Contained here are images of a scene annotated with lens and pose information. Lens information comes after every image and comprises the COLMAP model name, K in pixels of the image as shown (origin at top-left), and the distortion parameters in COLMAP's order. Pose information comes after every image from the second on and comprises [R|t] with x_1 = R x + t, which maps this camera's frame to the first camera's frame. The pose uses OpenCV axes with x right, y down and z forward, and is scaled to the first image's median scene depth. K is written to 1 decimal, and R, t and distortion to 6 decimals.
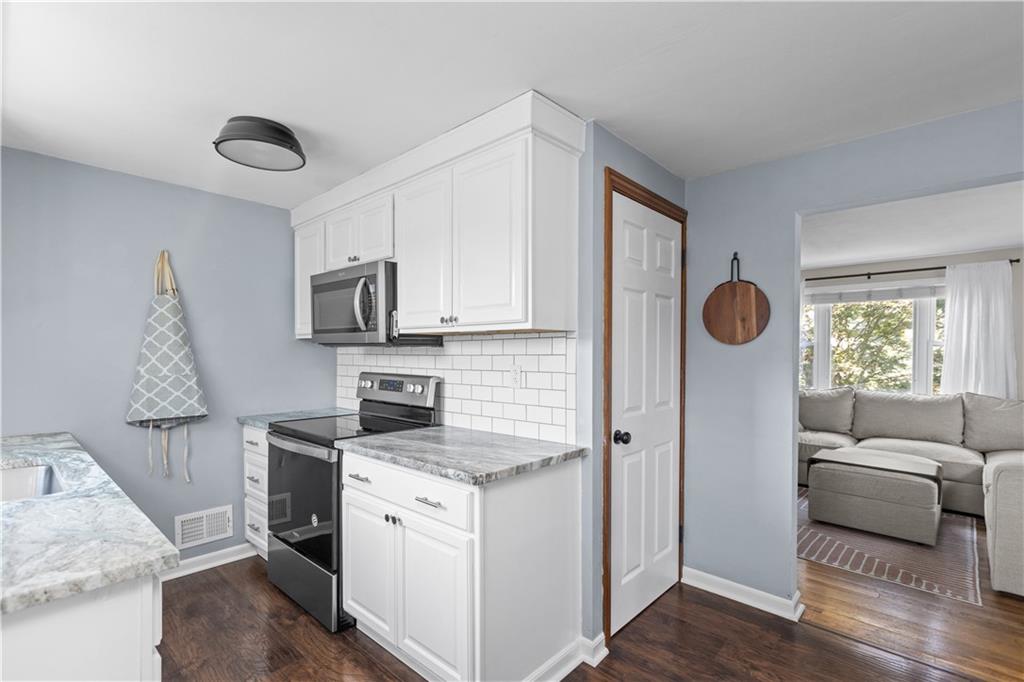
lens RADIAL K [[469.9, 0, 518.0], [0, 469.9, 360.6], [0, 0, 1]] dist [-0.000609, -0.000206]
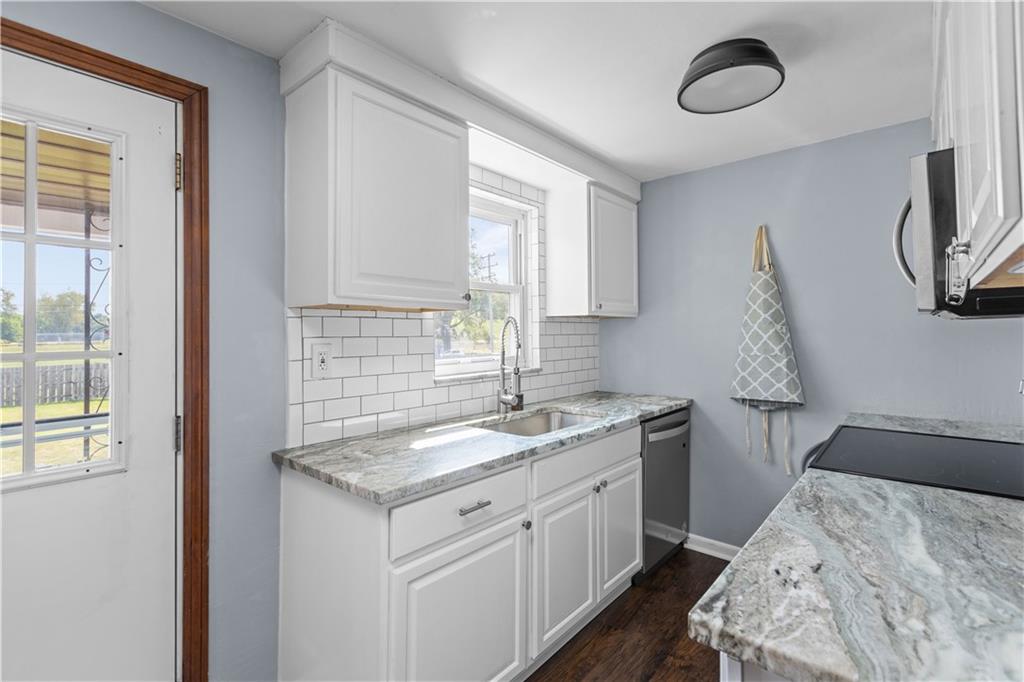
lens RADIAL K [[469.8, 0, 515.3], [0, 469.8, 326.7], [0, 0, 1]] dist [0.000002, -0.000137]
pose [[0.032543, -0.016622, -0.999332, 0.195712], [-0.007339, 0.999831, -0.016869, -0.006383], [0.999443, 0.007883, 0.032416, 0.468950]]
